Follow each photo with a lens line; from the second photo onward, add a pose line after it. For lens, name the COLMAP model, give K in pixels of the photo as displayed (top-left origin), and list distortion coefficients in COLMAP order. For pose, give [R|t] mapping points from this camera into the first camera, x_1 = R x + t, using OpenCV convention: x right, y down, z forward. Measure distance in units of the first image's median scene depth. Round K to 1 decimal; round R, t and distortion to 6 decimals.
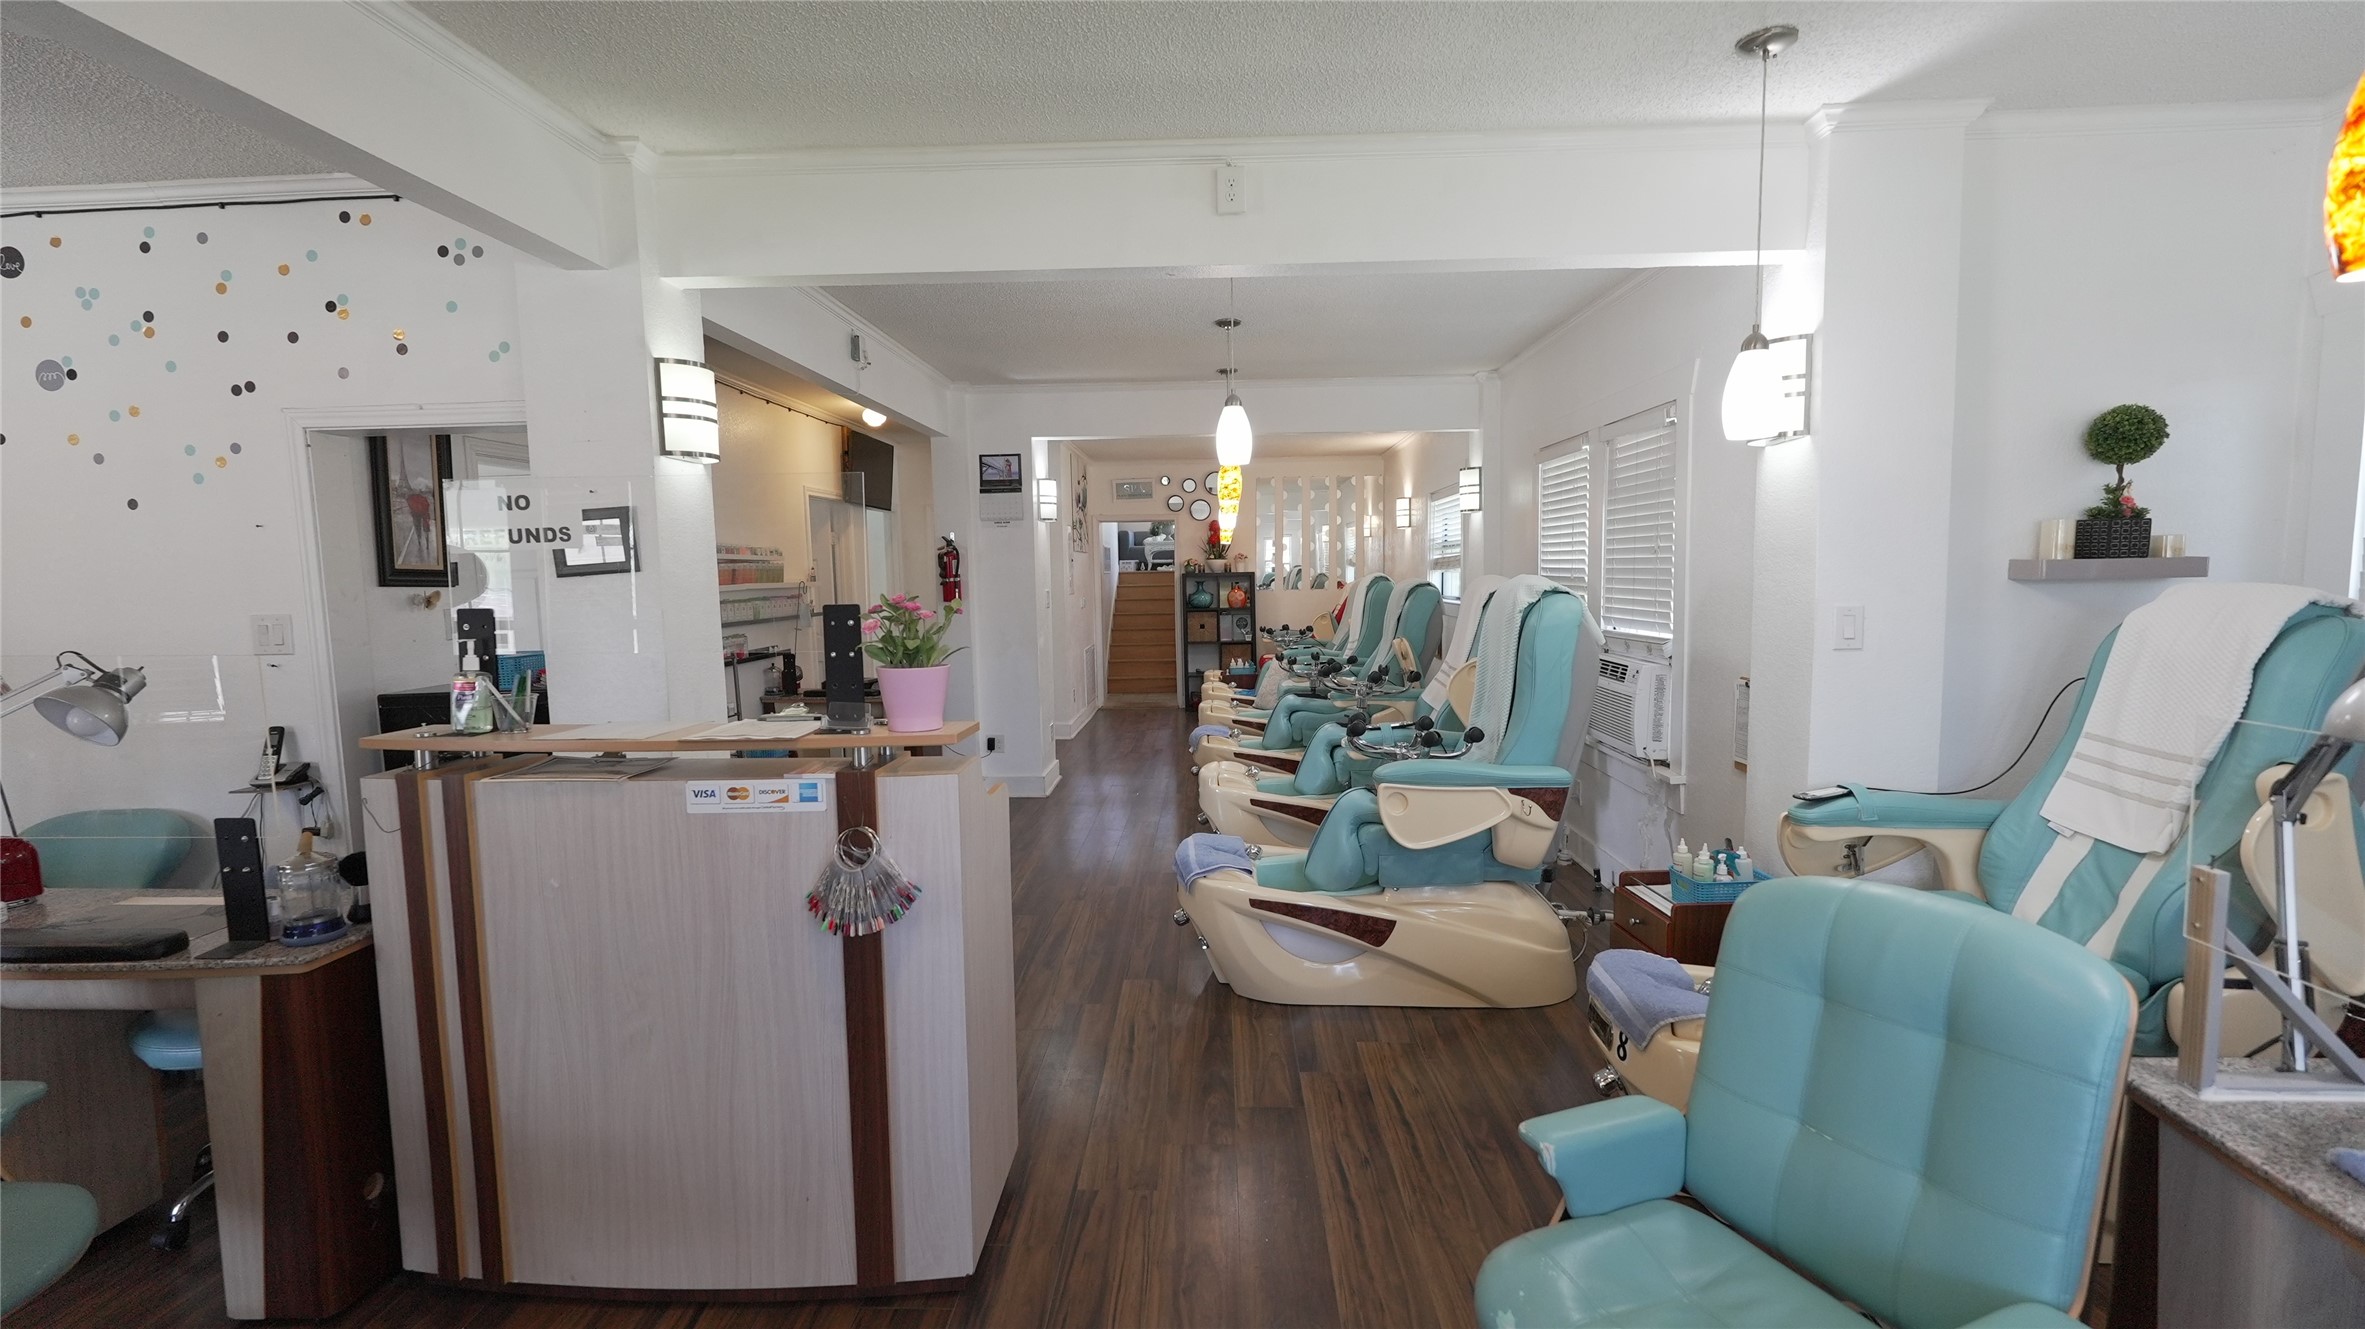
lens RADIAL K [[1048.9, 0, 1182.5], [0, 1048.9, 664.5], [0, 0, 1]] dist [-0.003273, -0.000485]
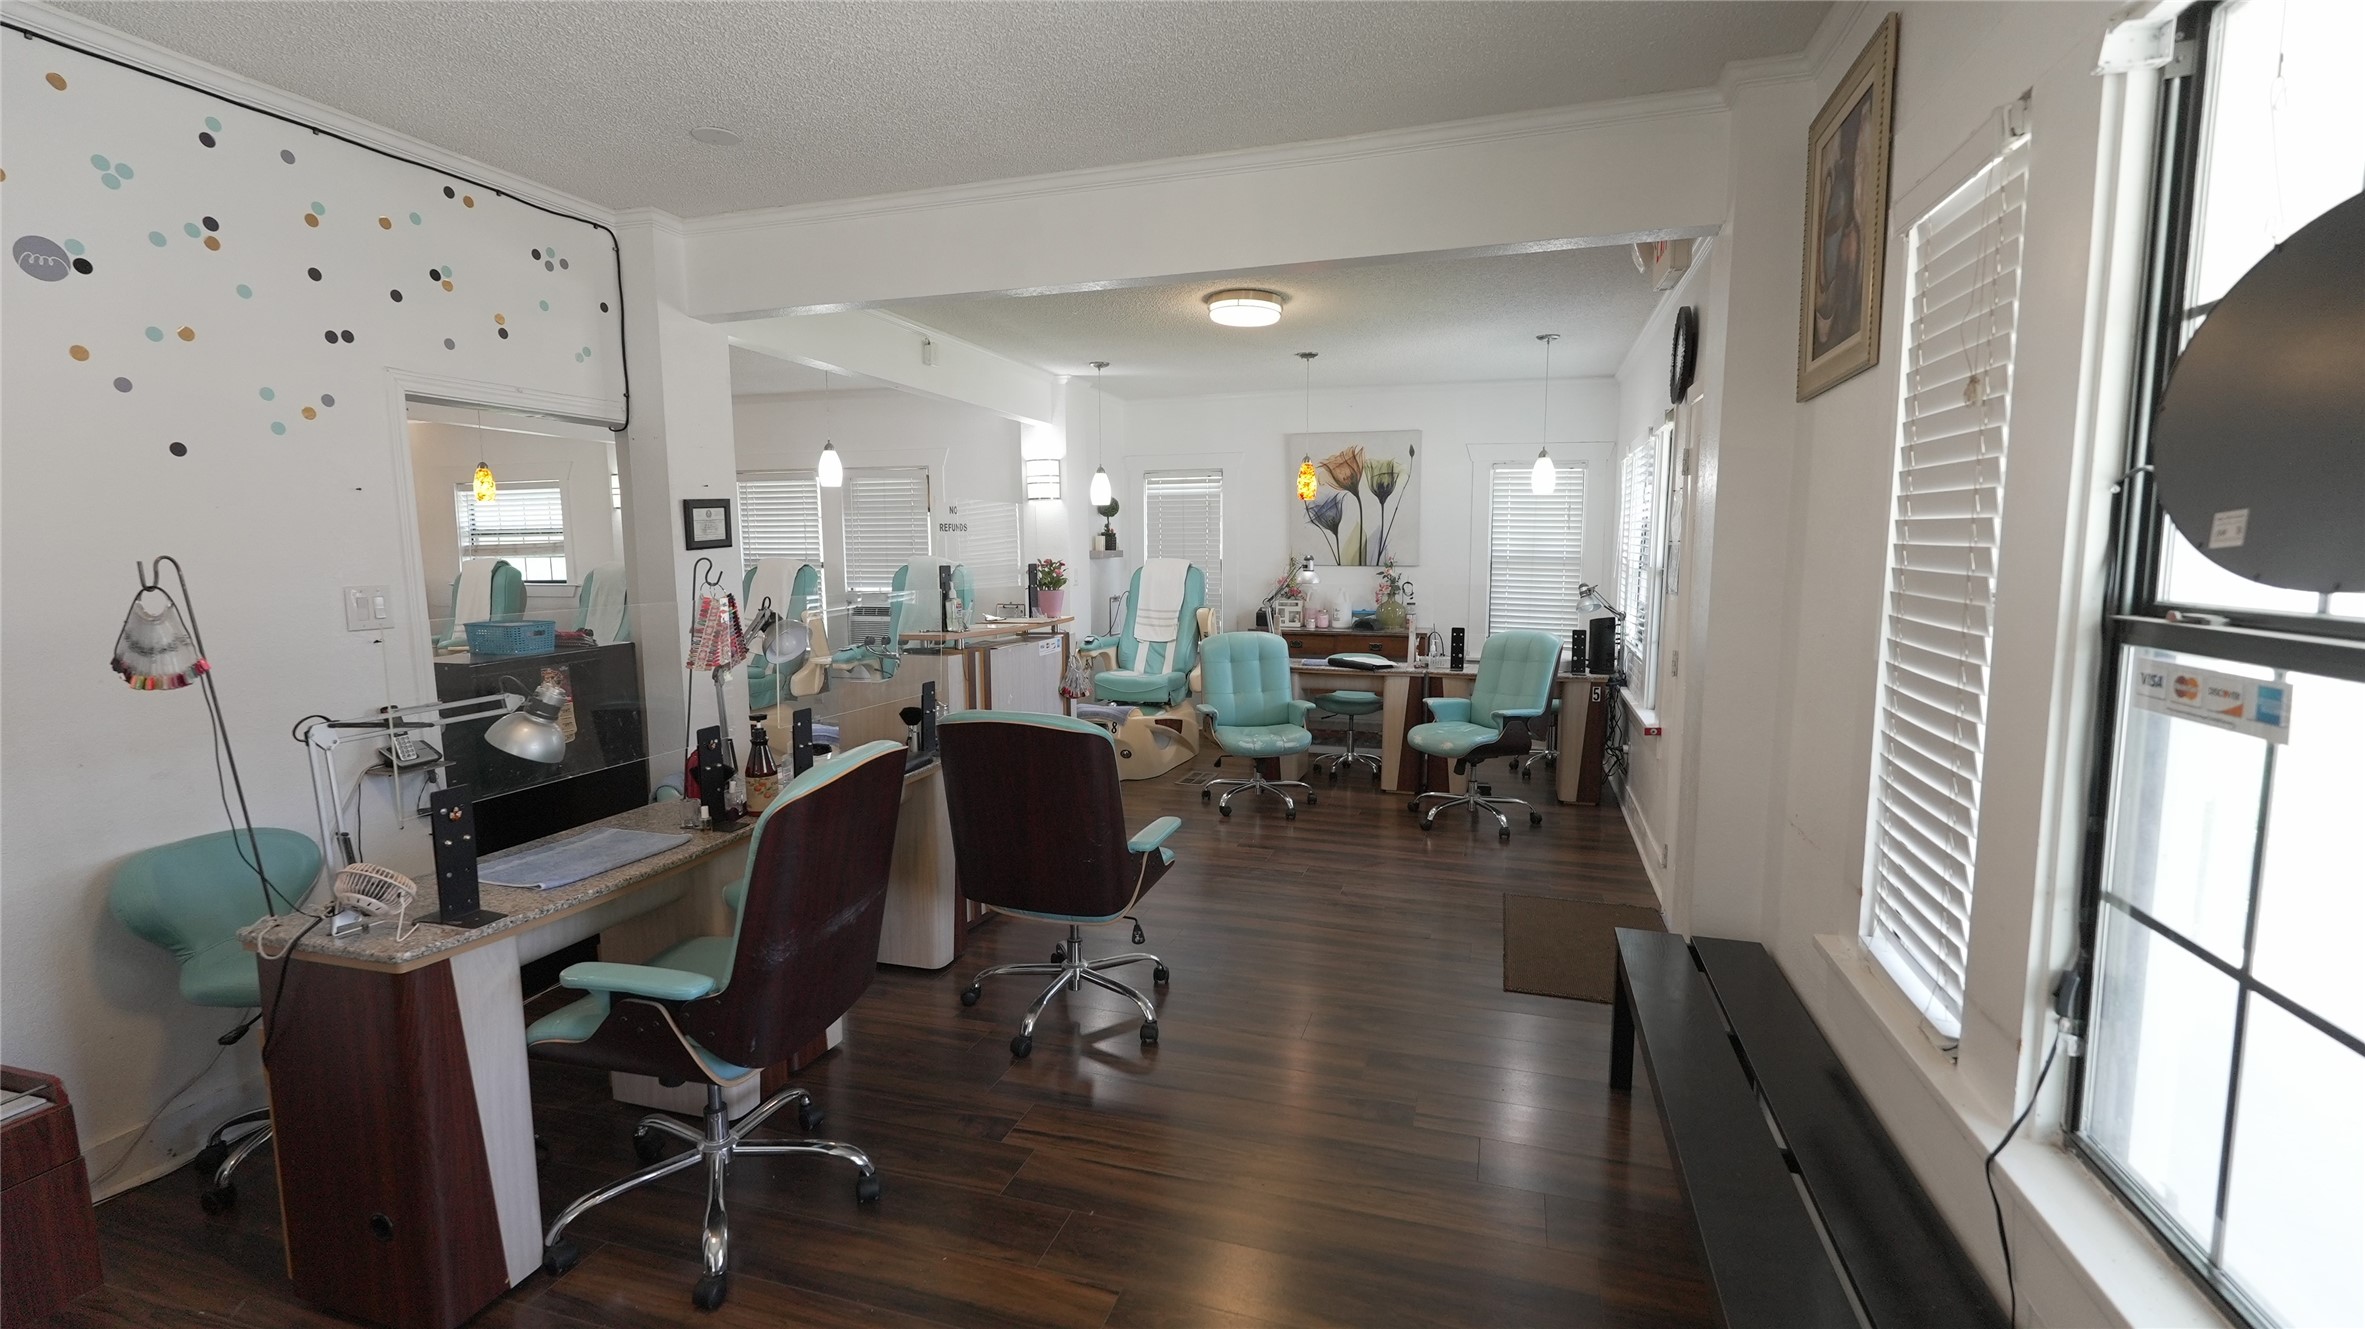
lens RADIAL K [[1048.9, 0, 1182.5], [0, 1048.9, 664.5], [0, 0, 1]] dist [-0.003273, -0.000485]
pose [[0.259847, -0.091224, 0.961331, -1.613266], [0.088020, 0.993621, 0.070497, 0.019858], [-0.961630, 0.066298, 0.266219, 0.071277]]
